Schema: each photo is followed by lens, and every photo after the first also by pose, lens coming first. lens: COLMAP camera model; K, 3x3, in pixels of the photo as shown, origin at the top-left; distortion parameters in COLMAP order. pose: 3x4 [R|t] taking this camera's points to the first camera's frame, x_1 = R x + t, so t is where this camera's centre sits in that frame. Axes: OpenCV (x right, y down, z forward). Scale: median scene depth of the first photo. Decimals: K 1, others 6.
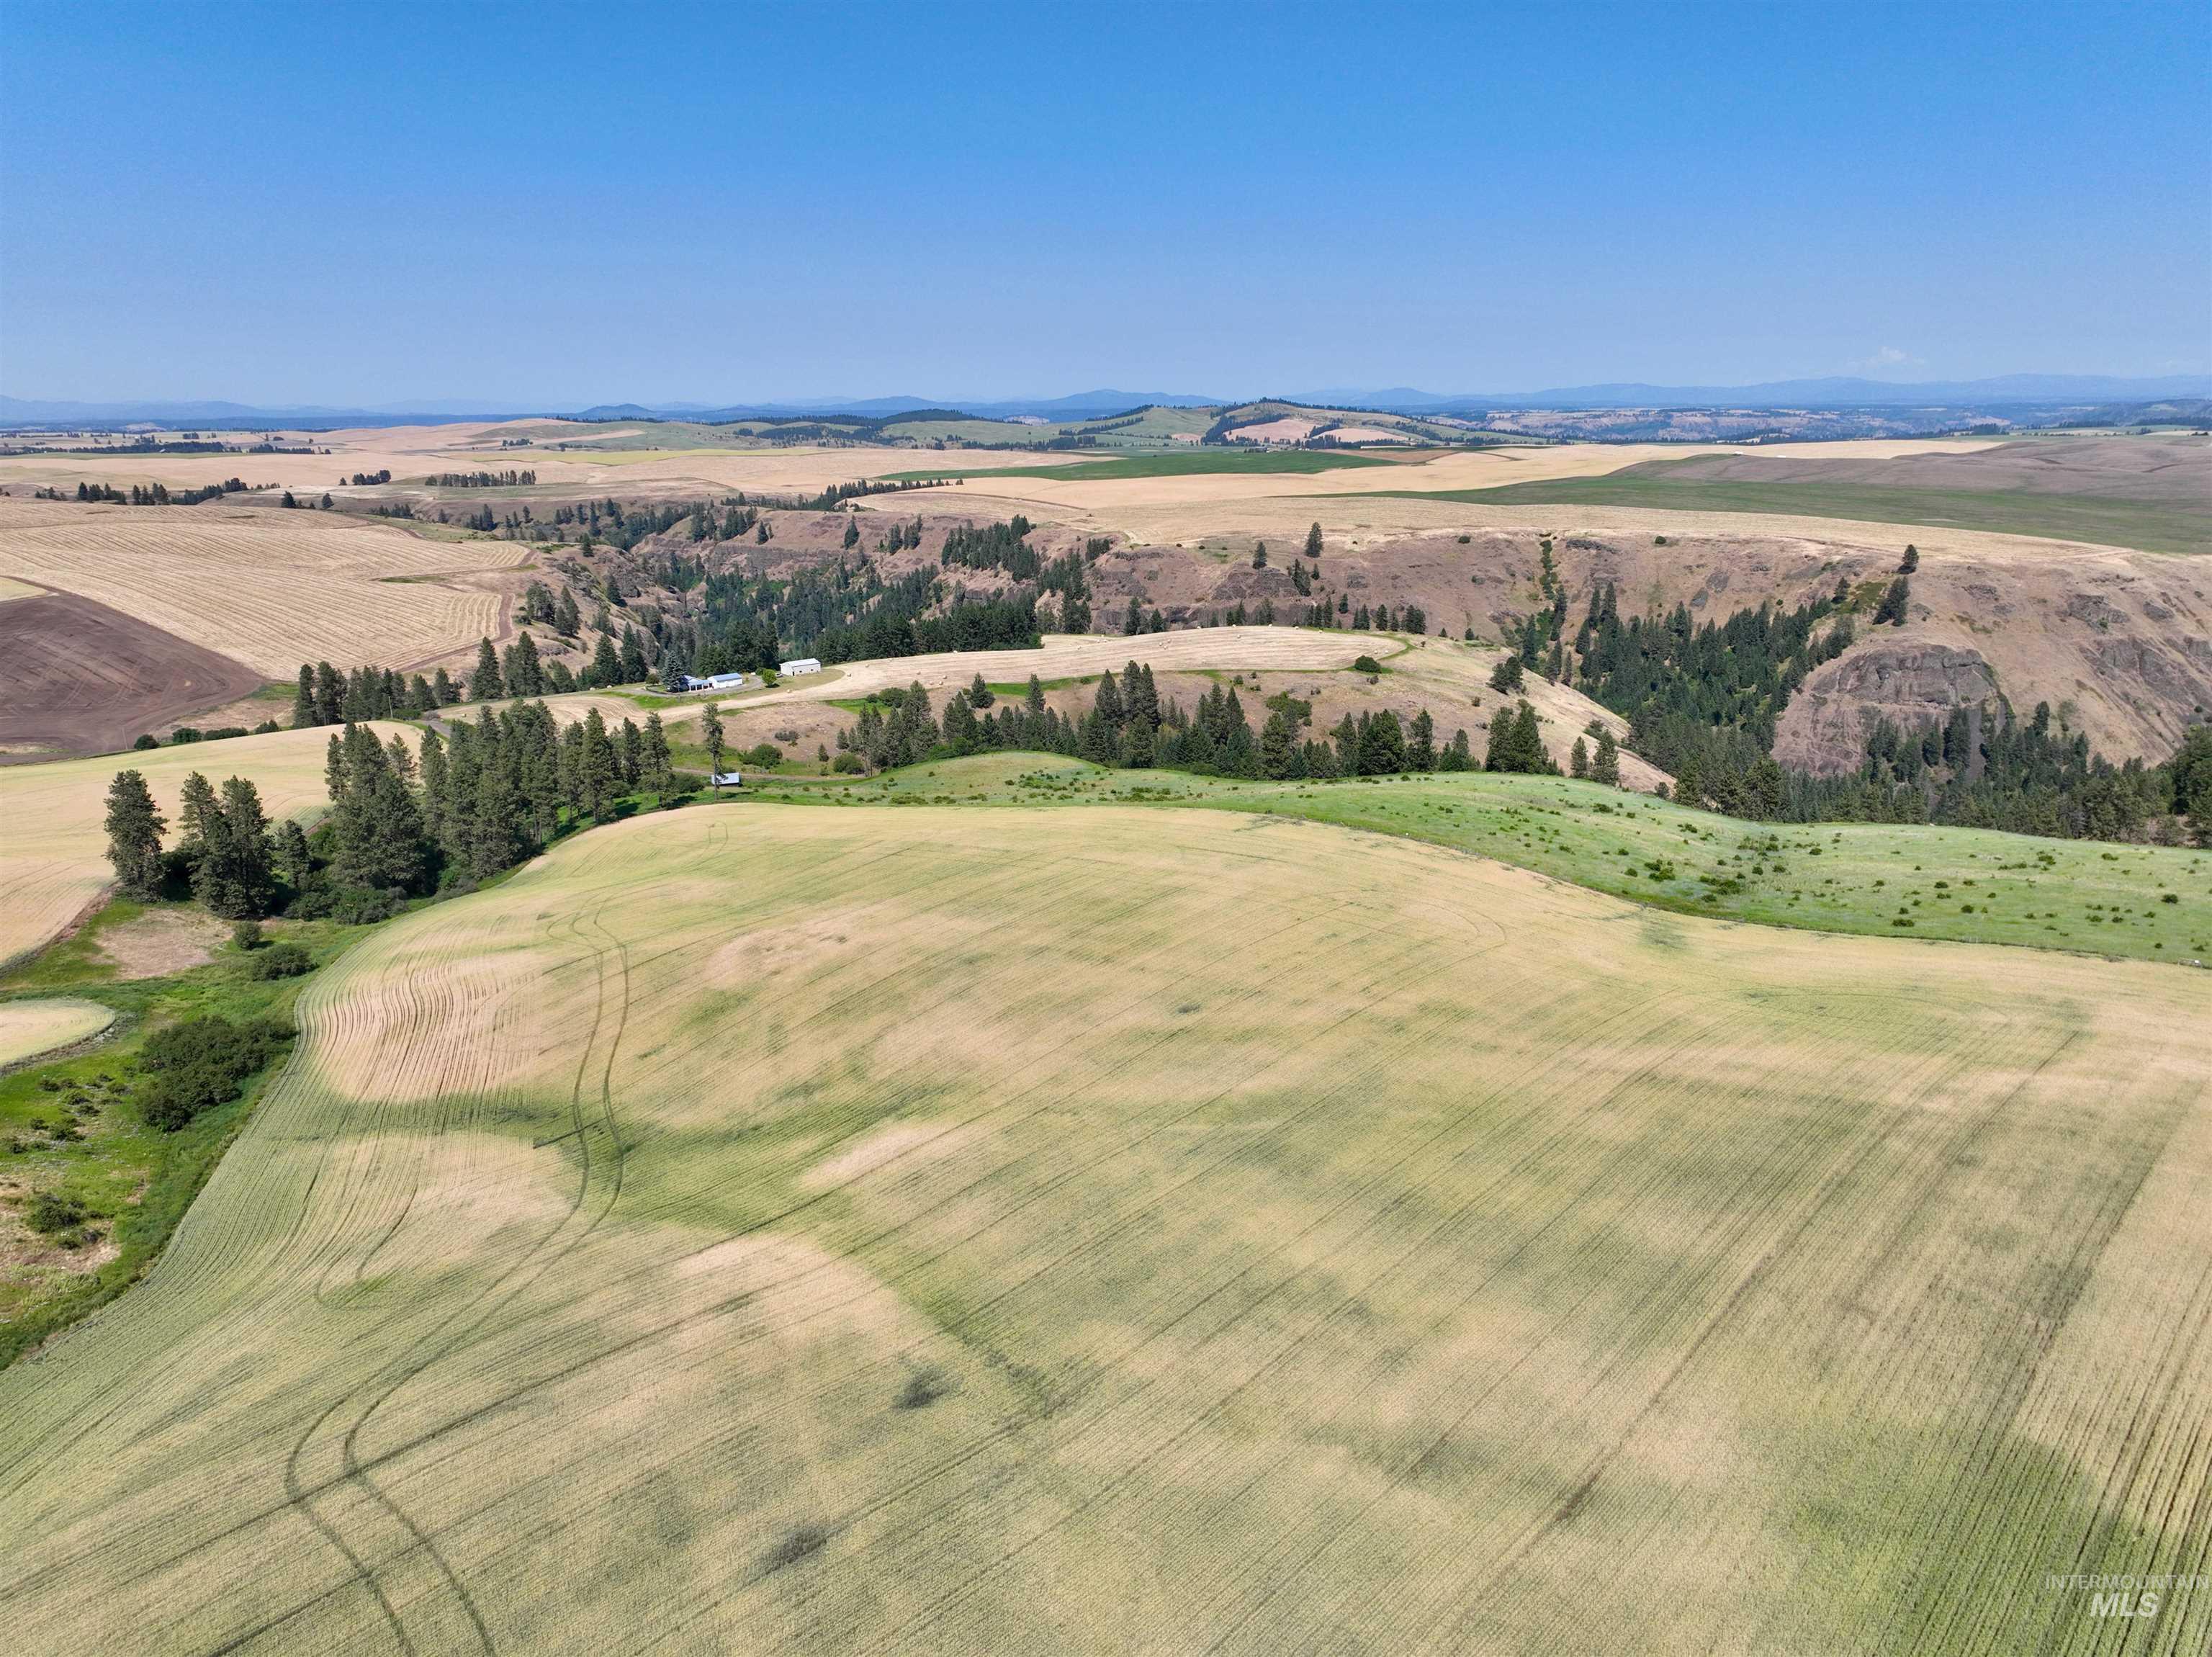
lens RADIAL K [[1543.0, 0, 1106.0], [0, 1543.0, 828.5], [0, 0, 1]] dist [-0.001905, 0.011177]
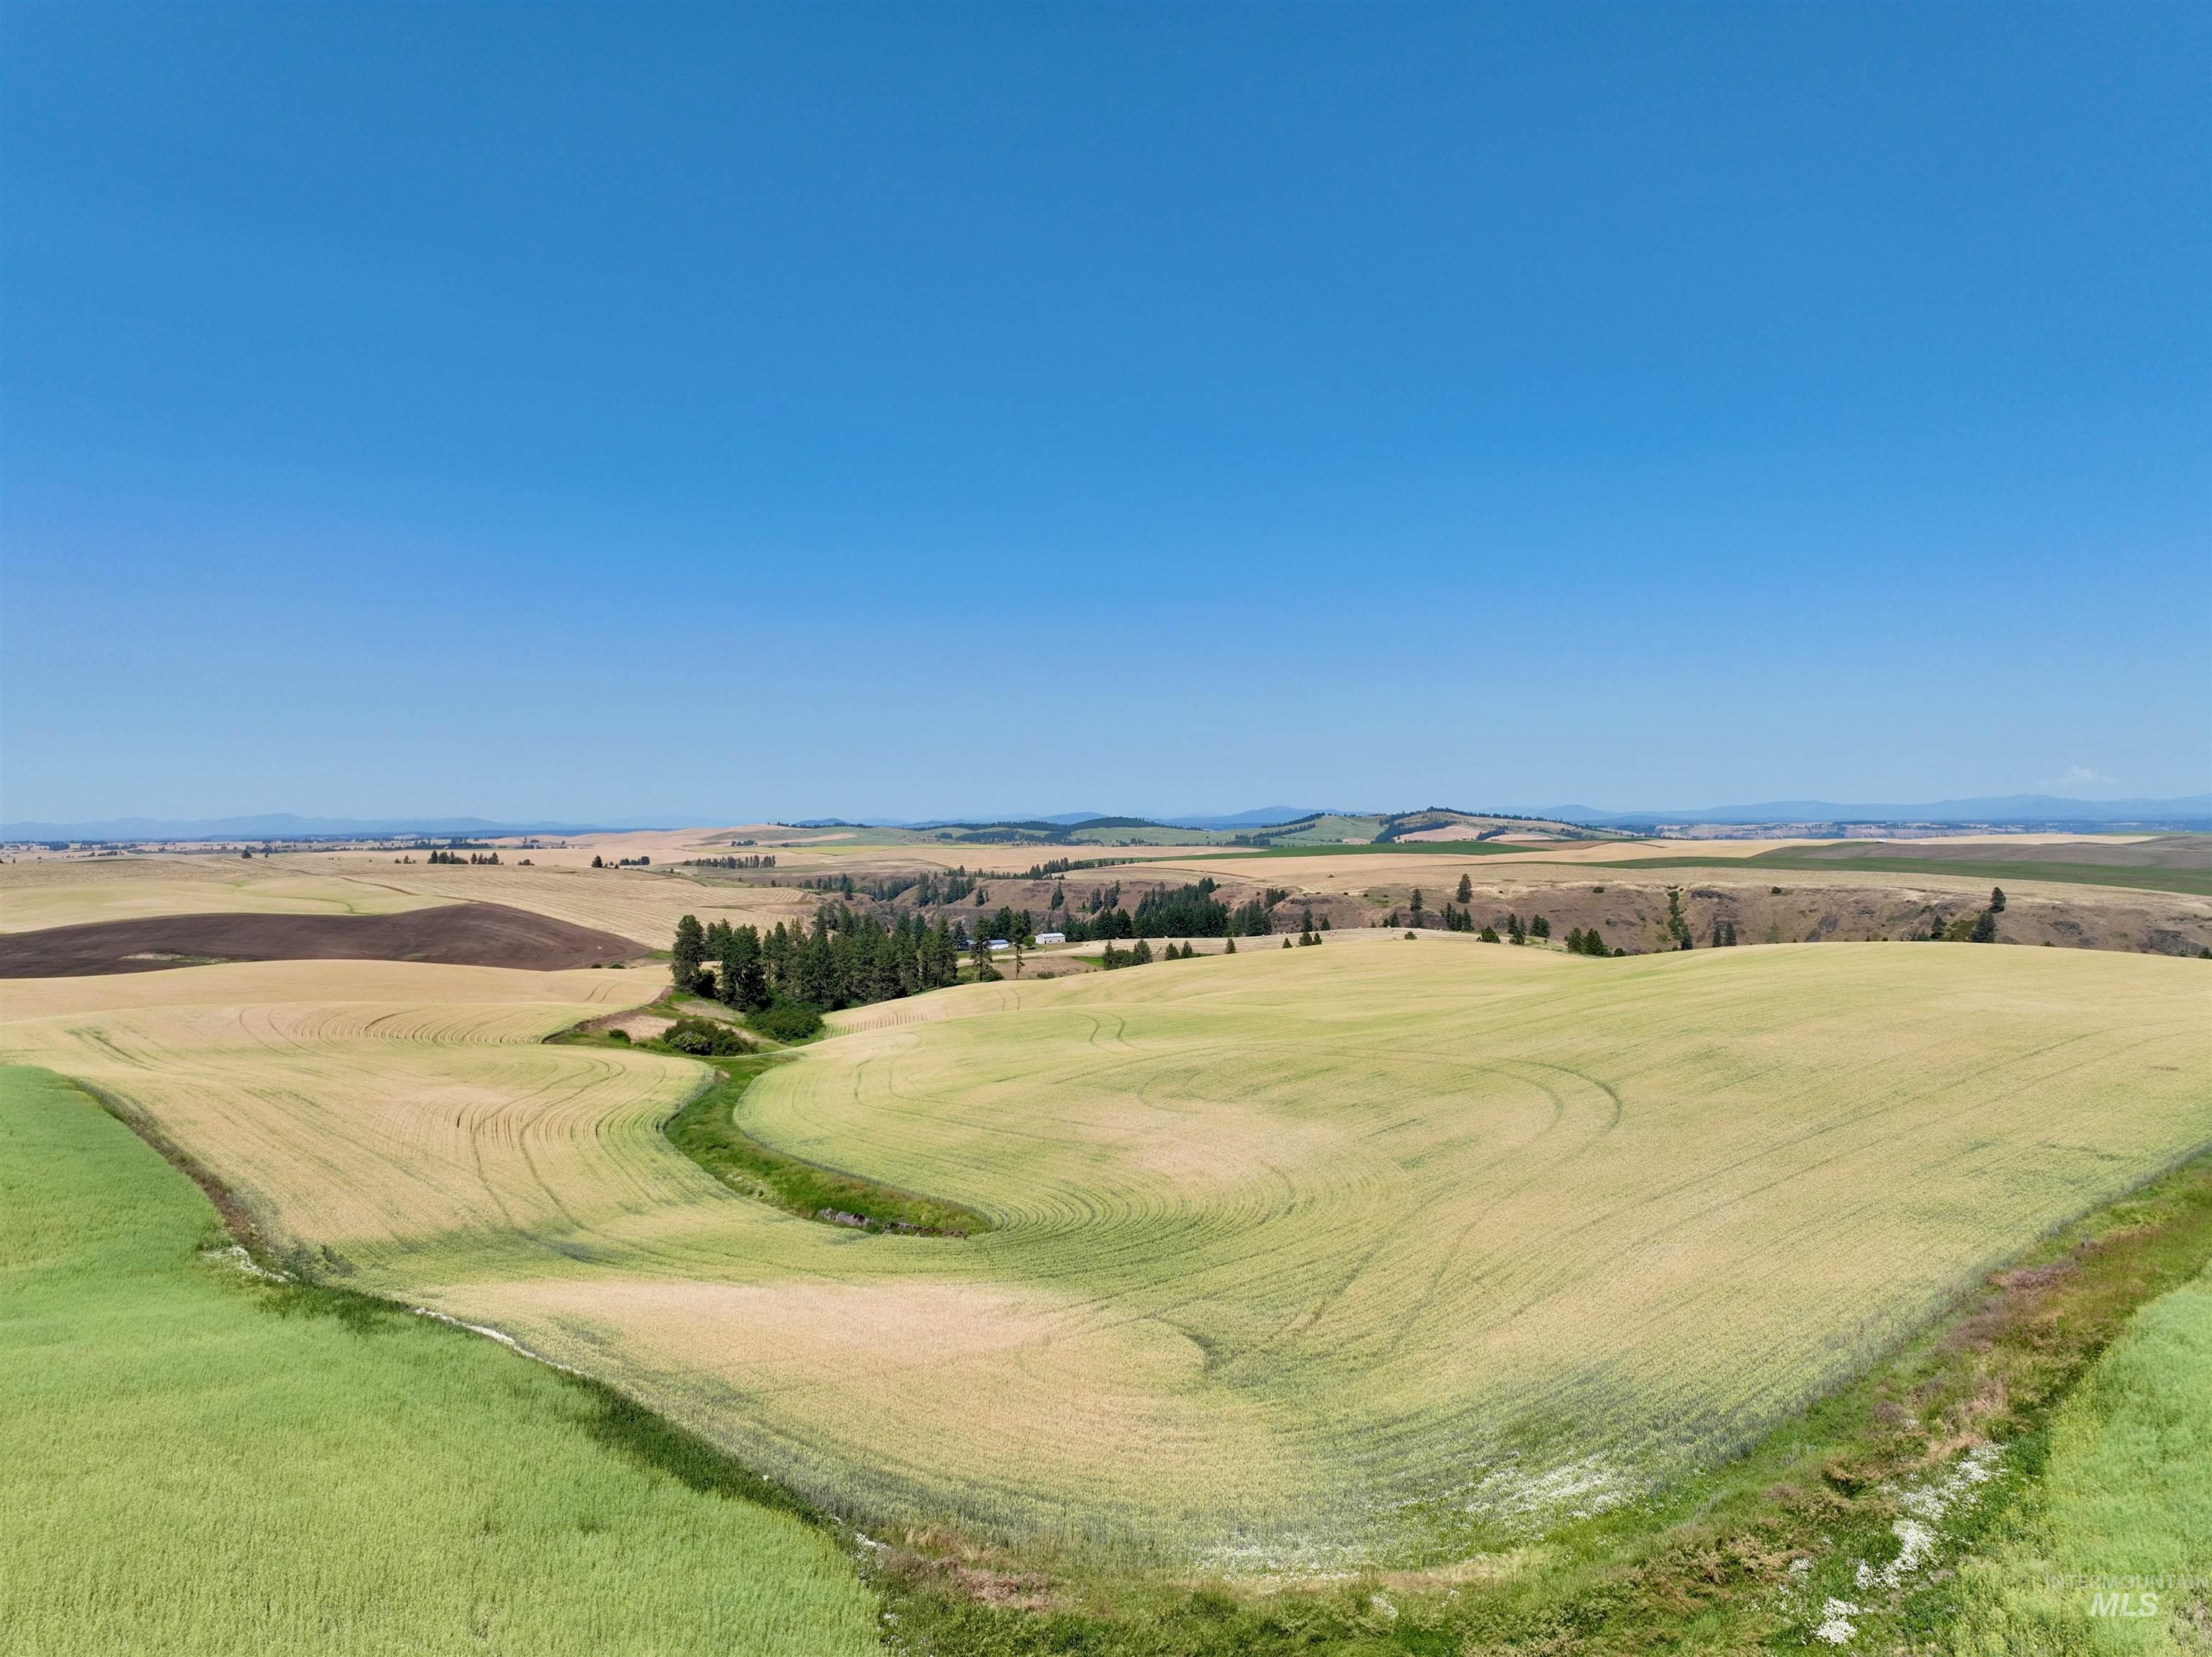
lens RADIAL K [[1543.0, 0, 1106.0], [0, 1543.0, 828.5], [0, 0, 1]] dist [-0.001905, 0.011177]
pose [[0.993782, 0.001438, -0.111334, -0.002994], [-0.030462, 0.965278, -0.259441, 0.076950], [0.107095, 0.261220, 0.959320, -0.147805]]
